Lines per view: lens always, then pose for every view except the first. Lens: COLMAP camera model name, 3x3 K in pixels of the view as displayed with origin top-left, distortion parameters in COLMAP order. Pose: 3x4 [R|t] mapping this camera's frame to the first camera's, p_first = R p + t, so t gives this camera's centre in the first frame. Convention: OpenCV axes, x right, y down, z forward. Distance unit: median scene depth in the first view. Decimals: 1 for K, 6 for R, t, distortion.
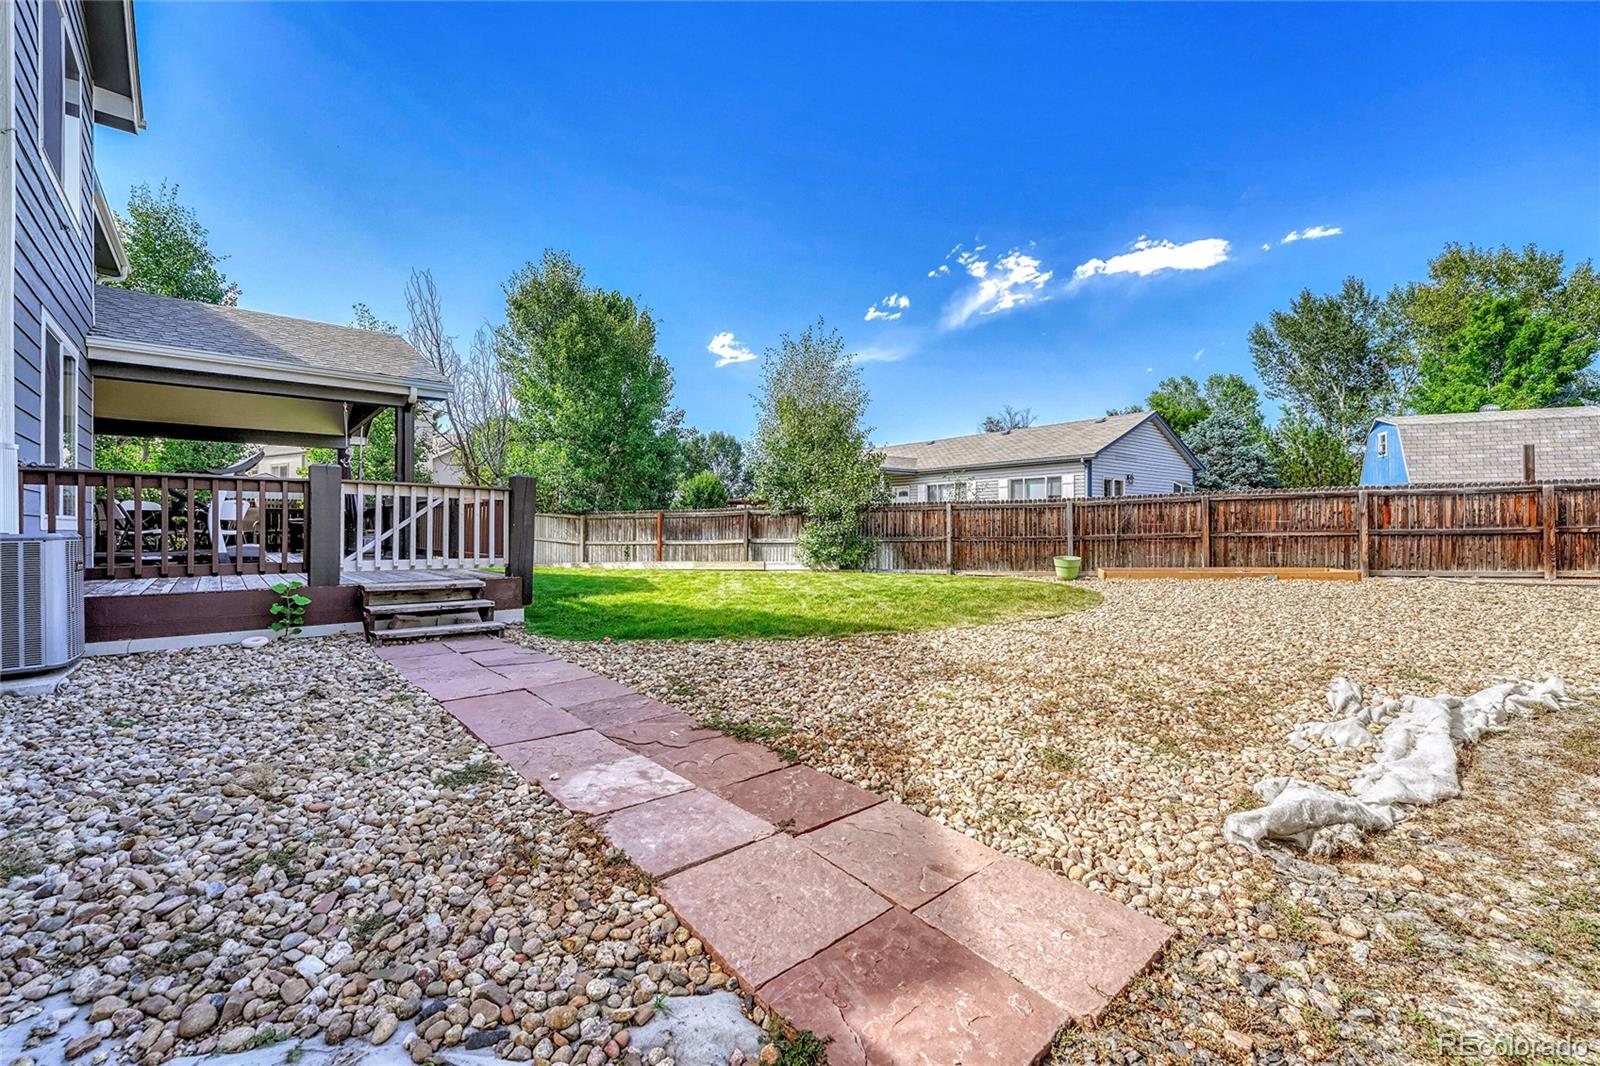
lens RADIAL K [[641.9, 0, 798.5], [0, 641.9, 530.3], [0, 0, 1]] dist [0.000264, -0.000117]
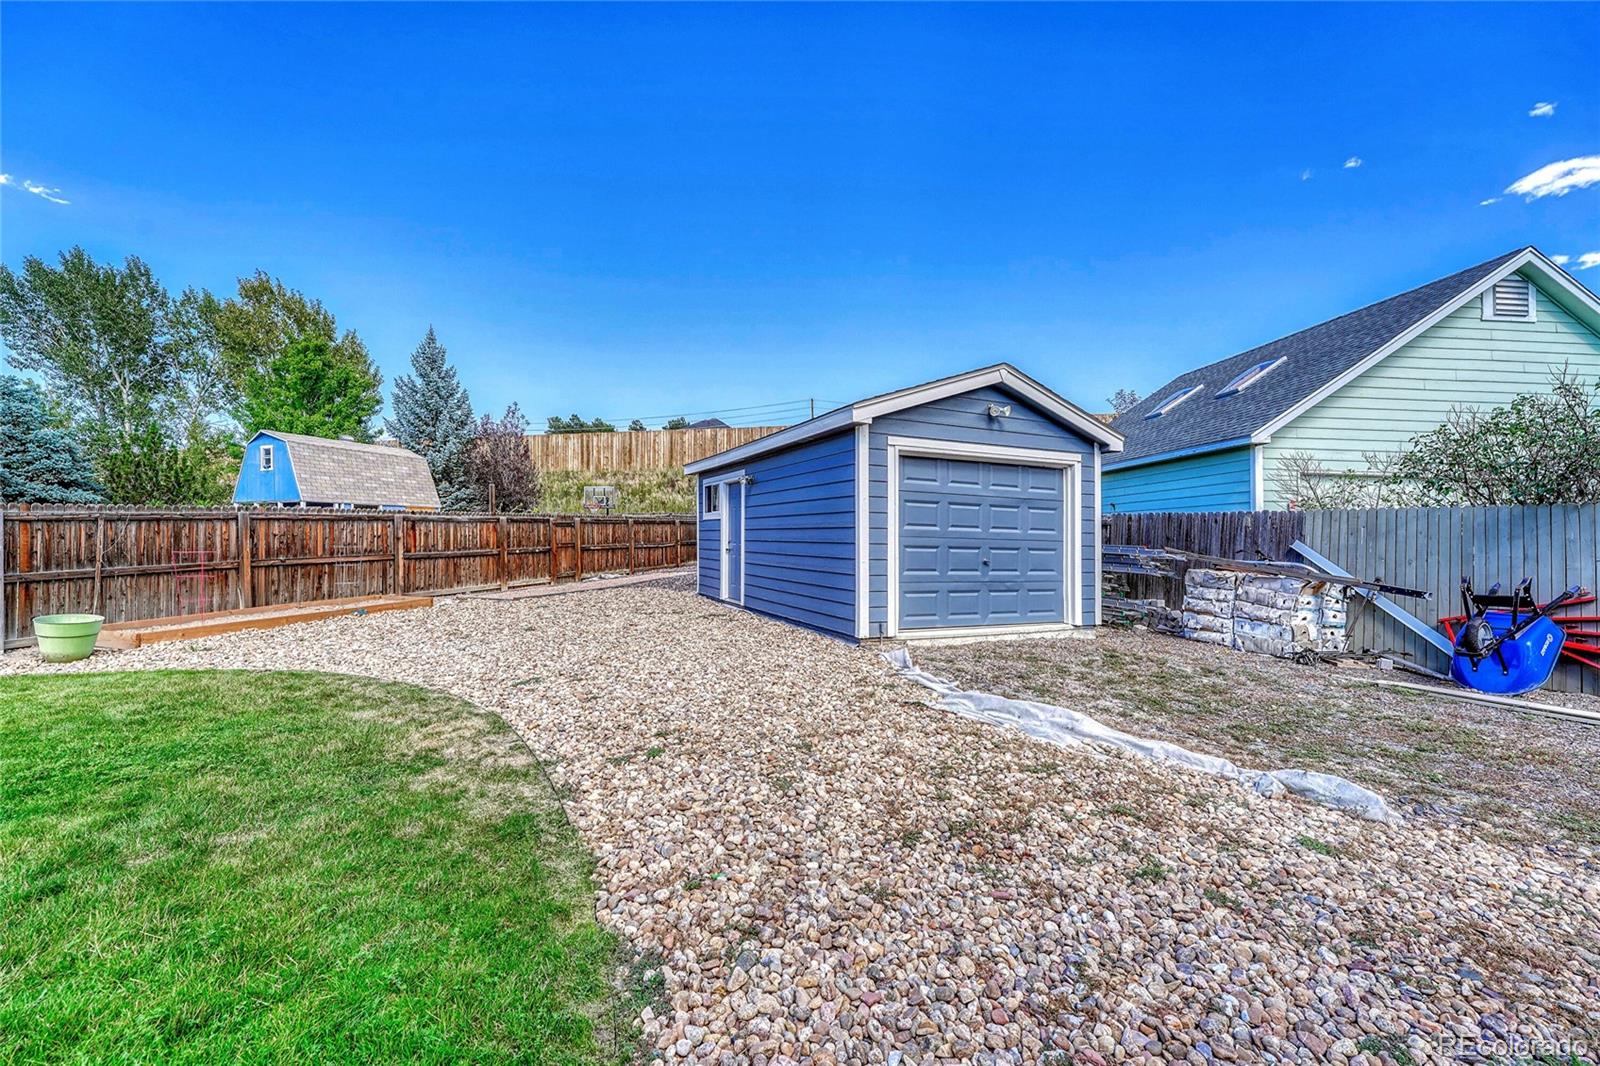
lens RADIAL K [[641.9, 0, 788.1], [0, 641.9, 529.3], [0, 0, 1]] dist [0.000264, -0.000117]
pose [[-0.015589, 0.013172, 0.999792, -0.120386], [-0.002680, 0.999909, -0.013215, -0.024749], [-0.999875, -0.002885, -0.015552, 0.372627]]
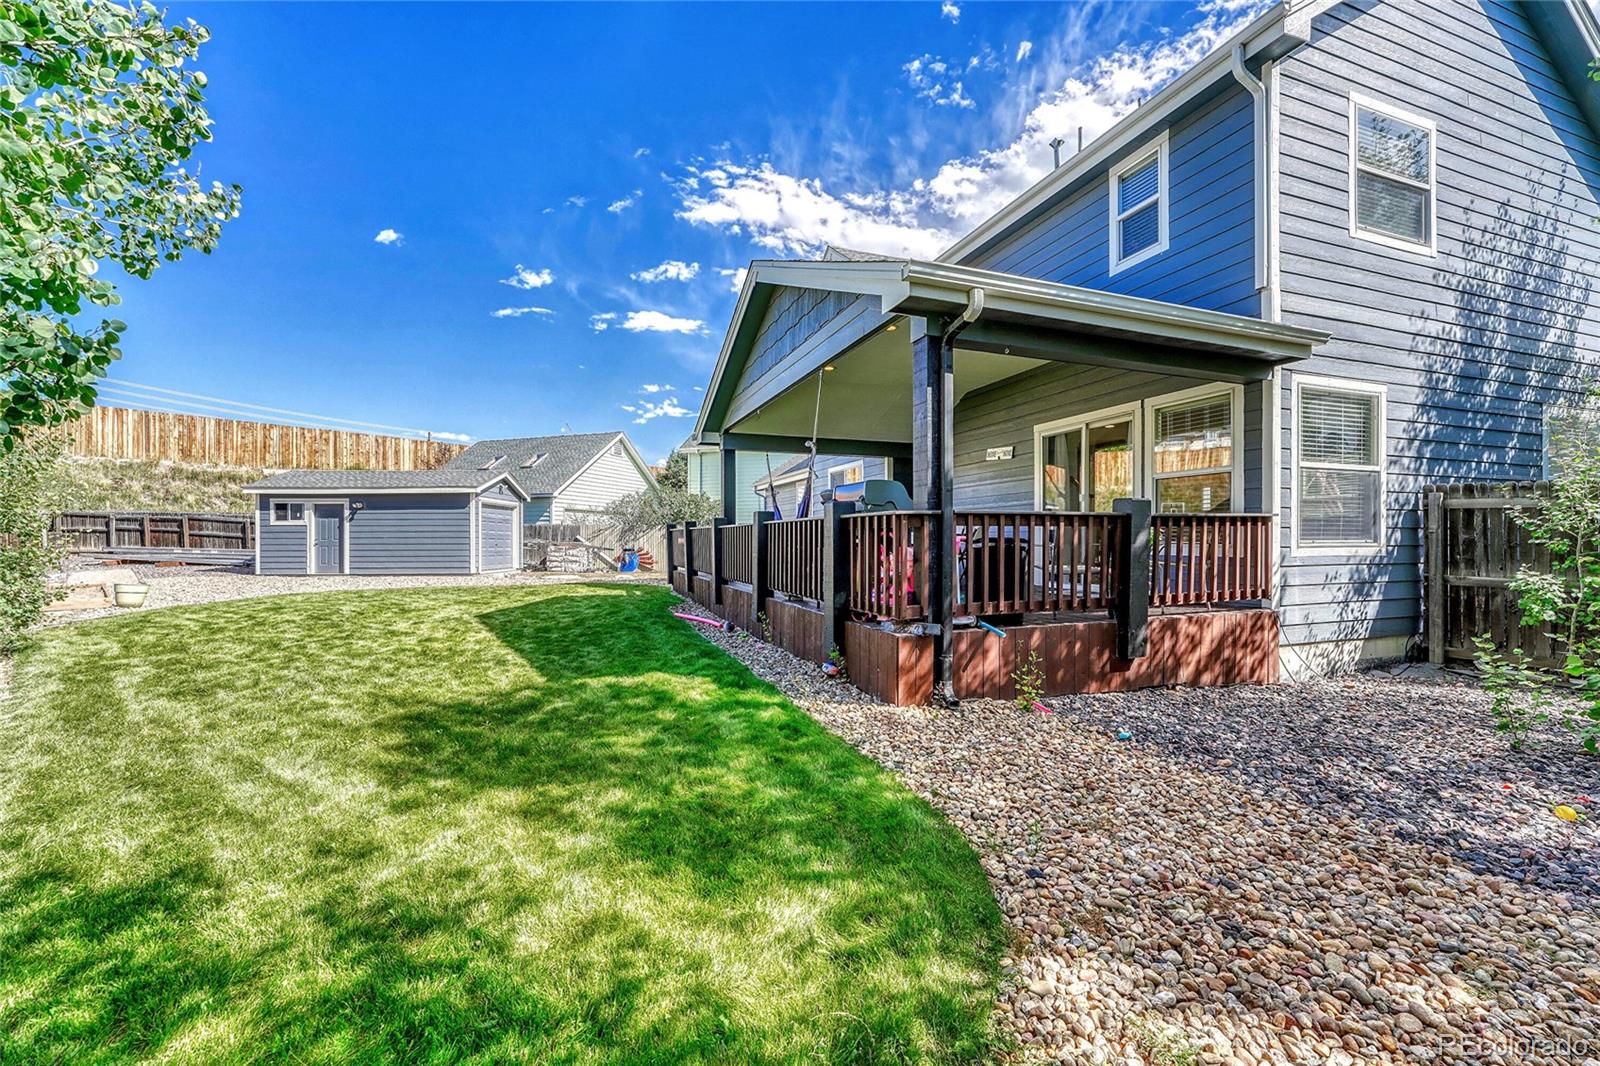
lens RADIAL K [[641.9, 0, 800.0], [0, 641.9, 534.4], [0, 0, 1]] dist [0.000264, -0.000117]
pose [[-0.931286, 0.006219, 0.364235, -0.865717], [0.007142, 0.999974, 0.001186, -0.023141], [-0.364218, 0.003706, -0.931306, 1.500320]]
